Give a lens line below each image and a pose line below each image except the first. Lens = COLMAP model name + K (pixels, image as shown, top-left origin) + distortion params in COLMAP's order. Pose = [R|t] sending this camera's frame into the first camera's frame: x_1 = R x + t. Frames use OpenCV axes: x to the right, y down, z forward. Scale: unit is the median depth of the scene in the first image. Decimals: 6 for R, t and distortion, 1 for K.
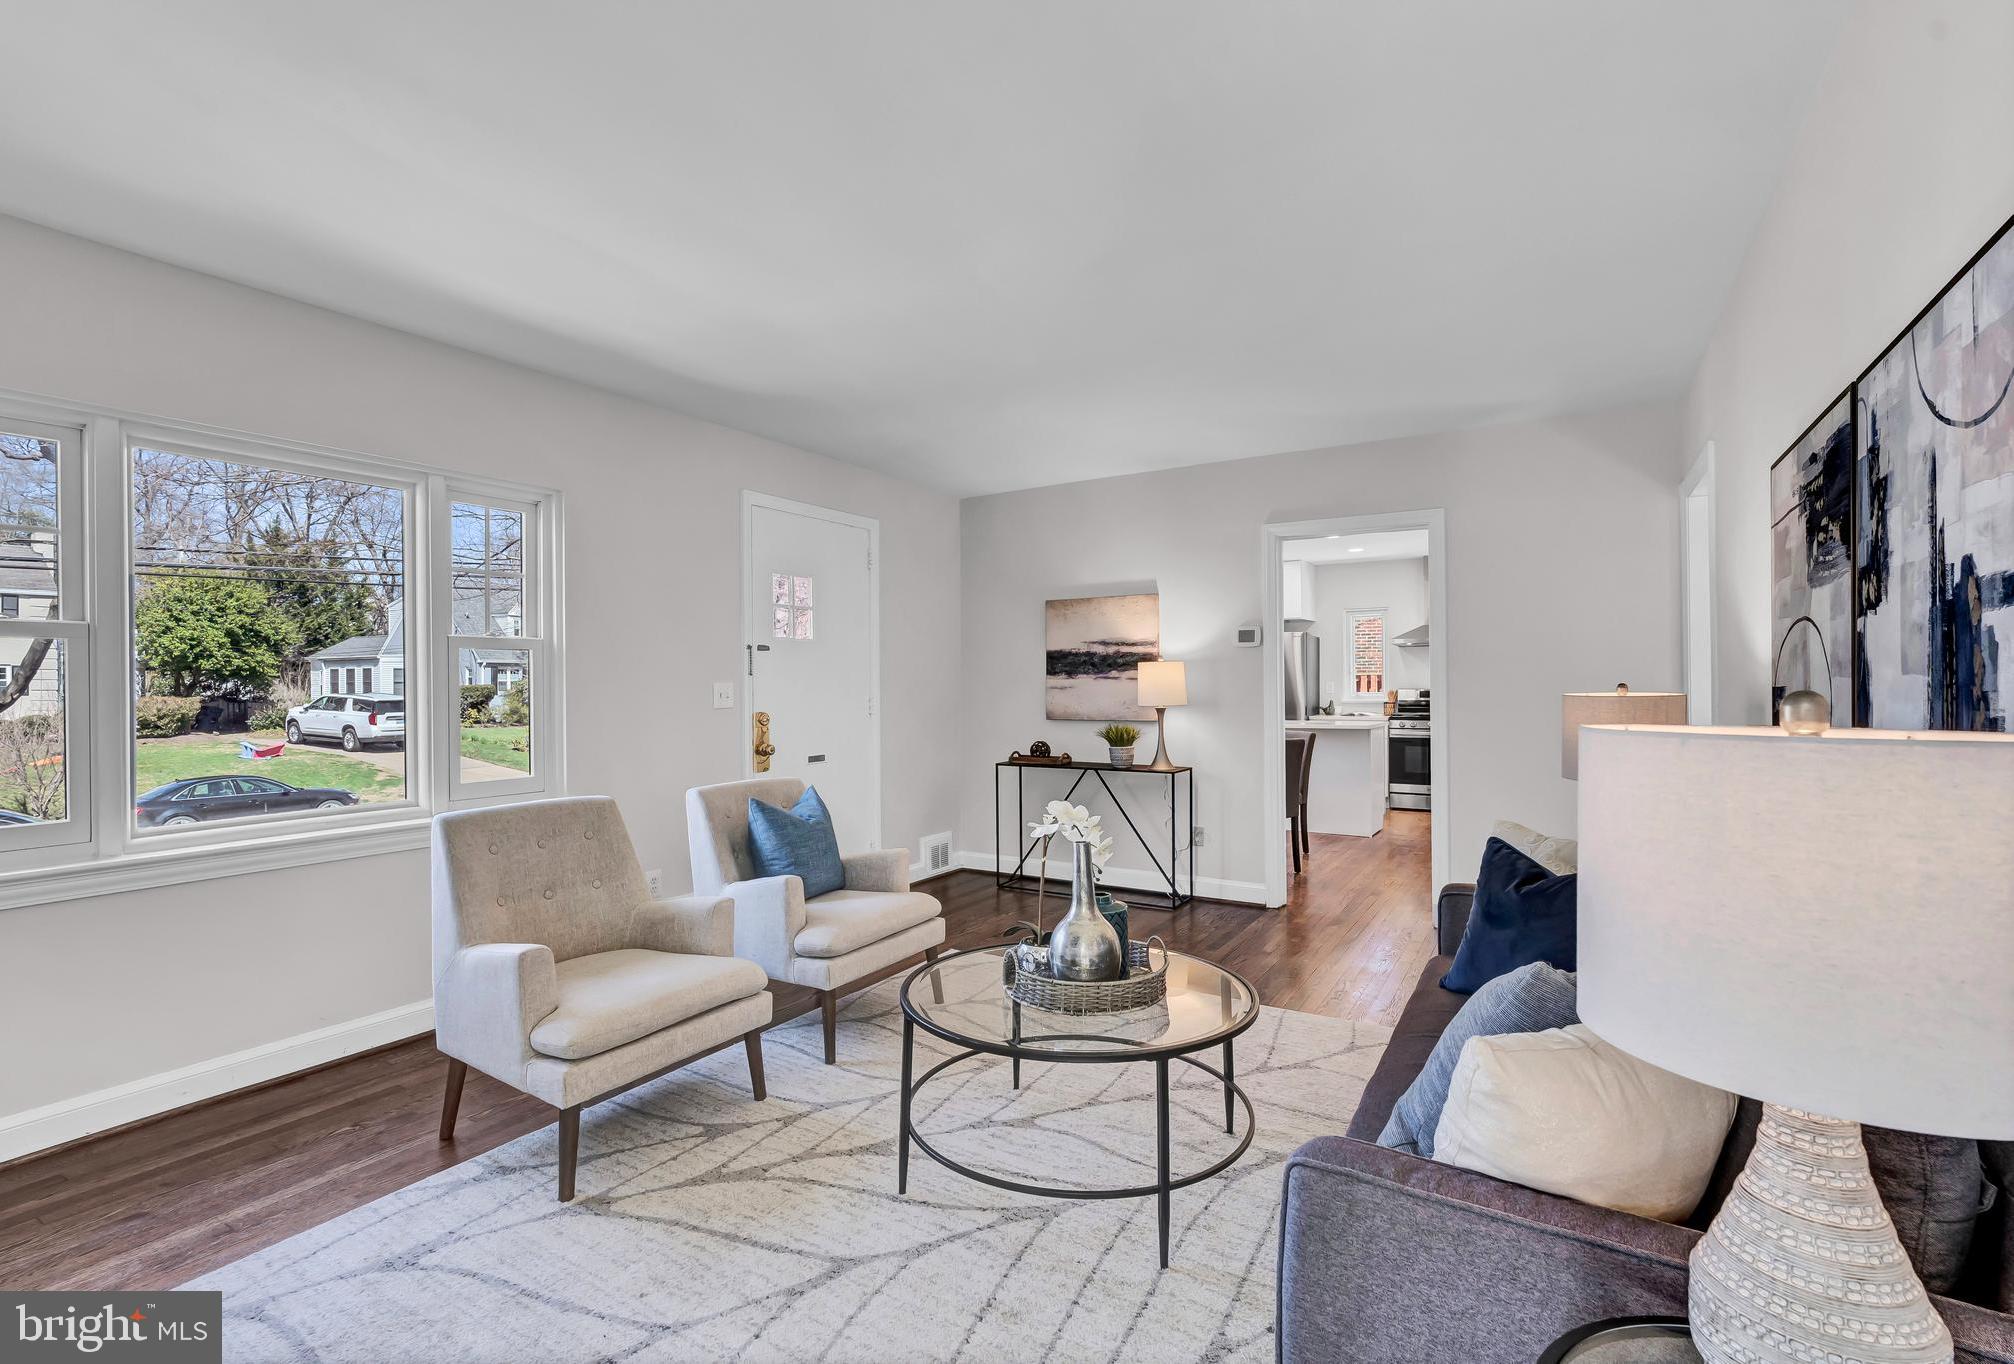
lens RADIAL K [[903.7, 0, 1005.2], [0, 903.7, 682.9], [0, 0, 1]] dist [0.000074, 0.000000]
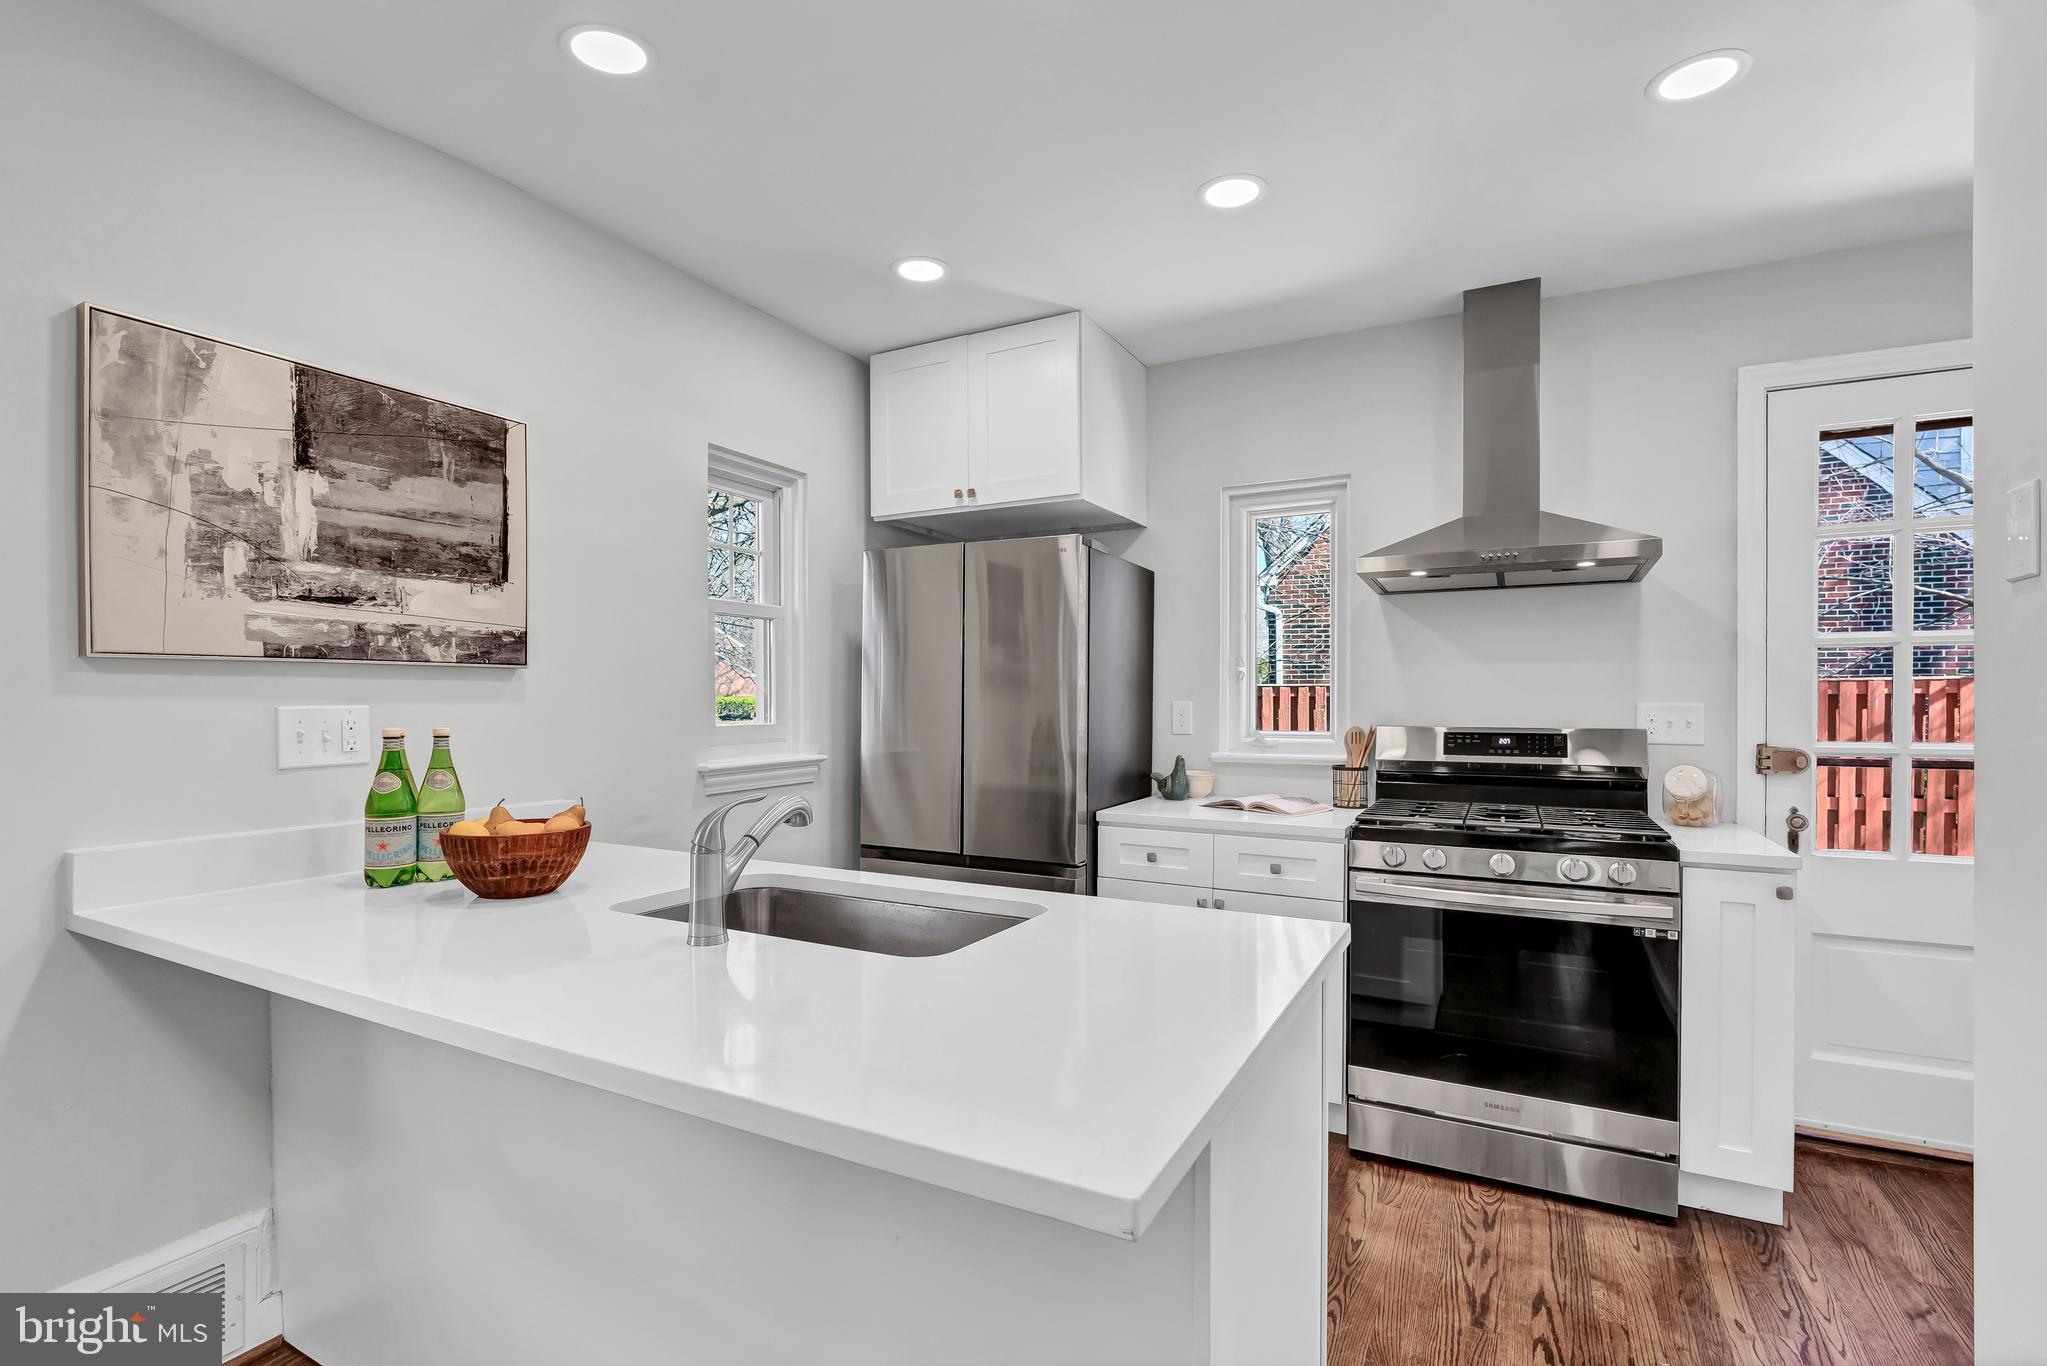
lens RADIAL K [[927.3, 0, 1028.1], [0, 927.3, 691.0], [0, 0, 1]] dist [0.001624, -0.000013]
pose [[0.997346, 0.007339, 0.072436, 0.279811], [-0.006943, 0.999960, -0.005725, -0.002622], [-0.072475, 0.005207, 0.997357, 0.662294]]
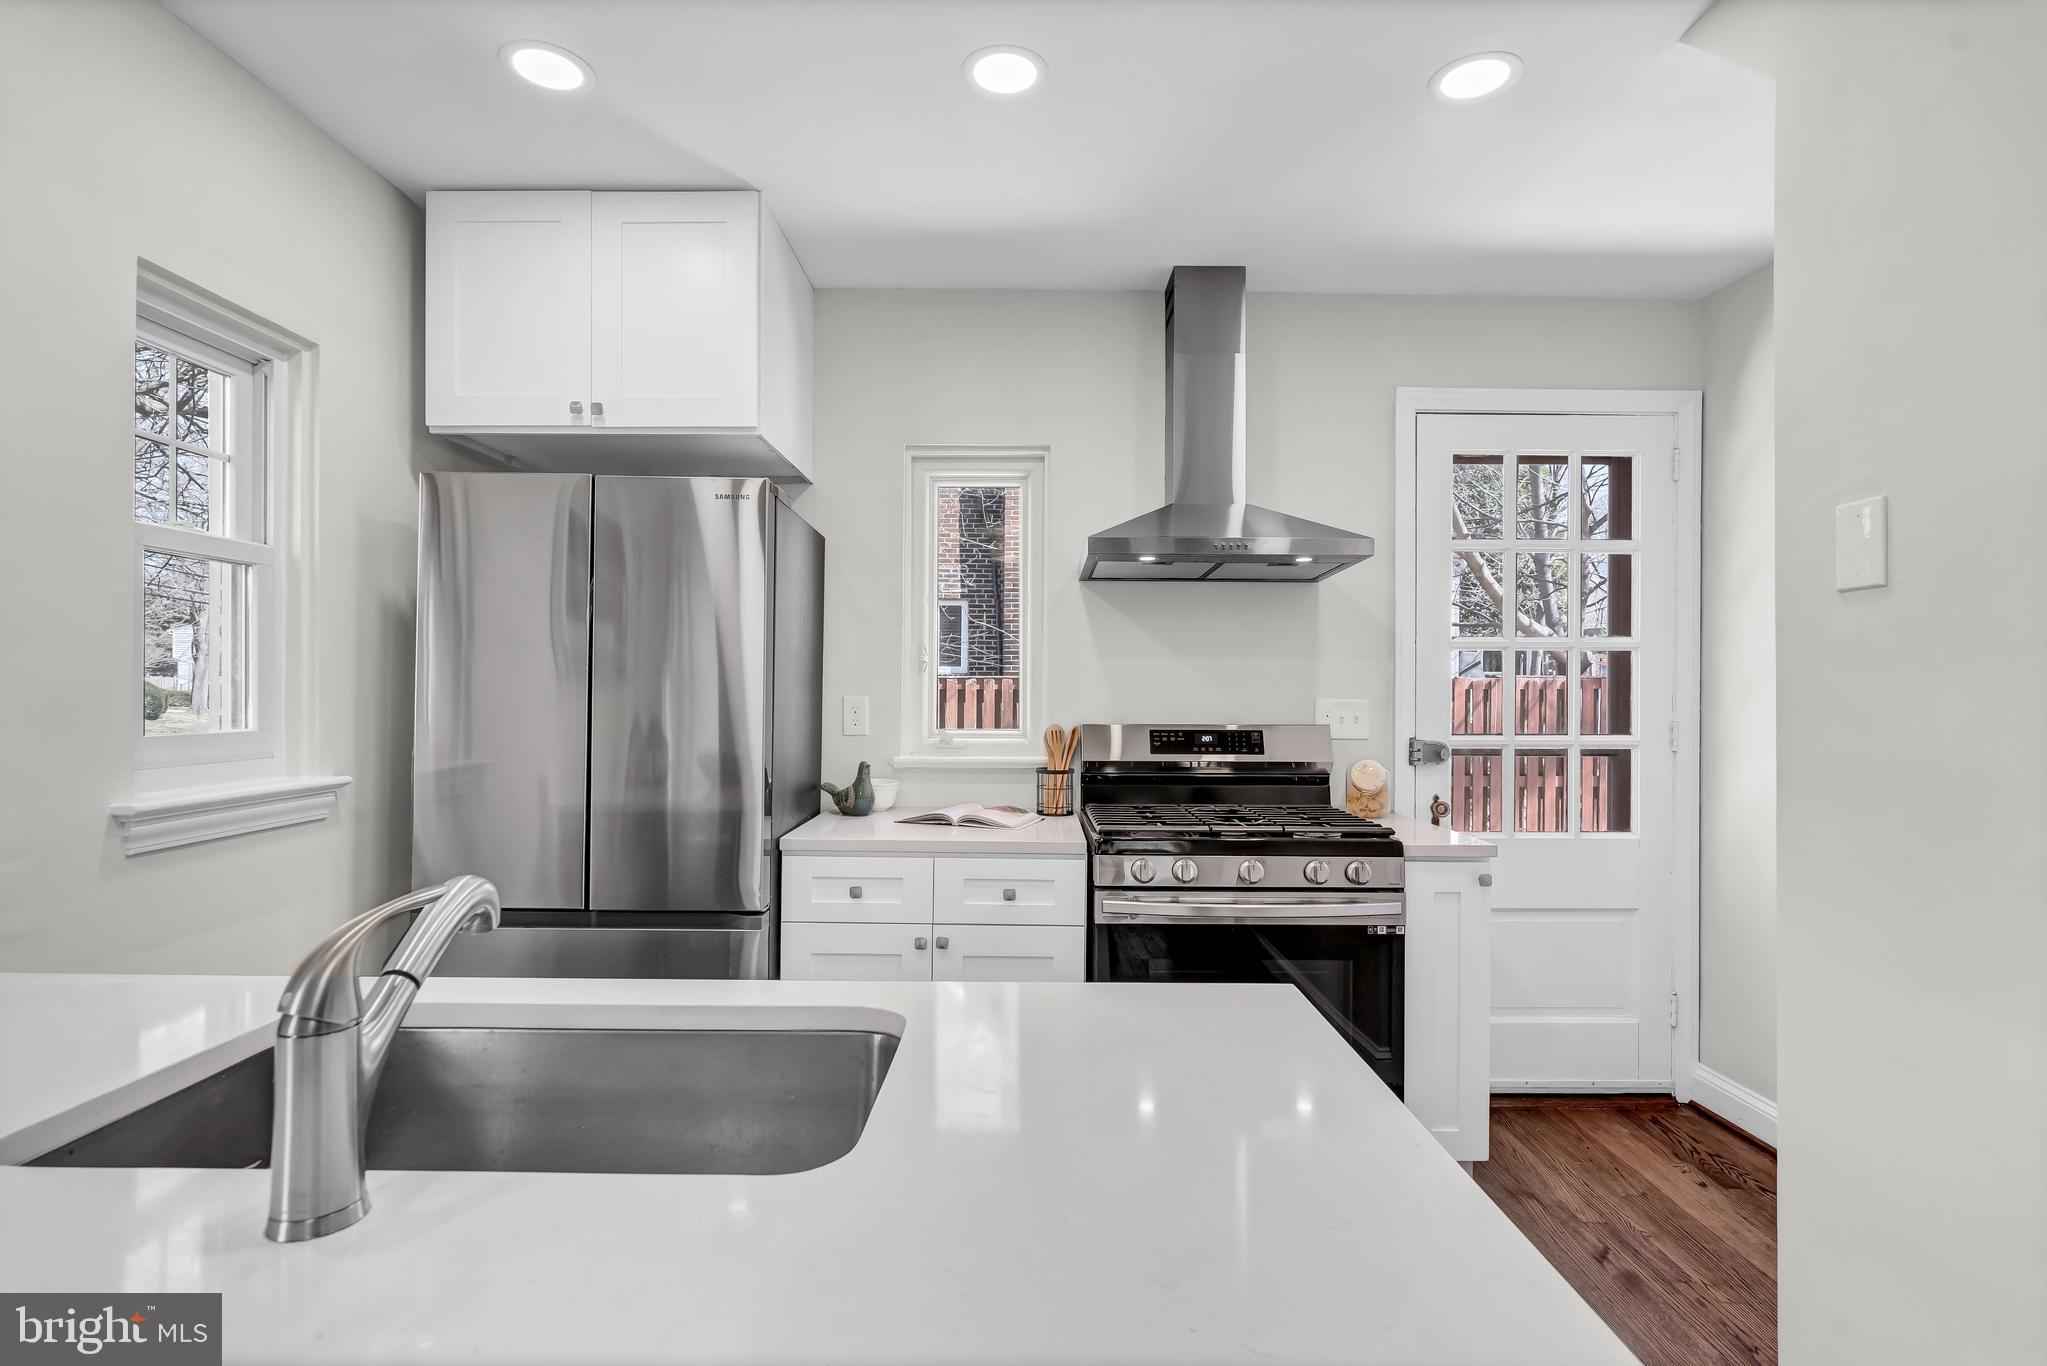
lens RADIAL K [[967.5, 0, 1018.9], [0, 967.5, 677.9], [0, 0, 1]] dist [-0.001117, 0.000119]
pose [[0.852770, 0.018867, 0.521945, 0.246577], [-0.013037, 0.999805, -0.014839, -0.002948], [-0.522123, 0.005849, 0.852850, 0.723335]]
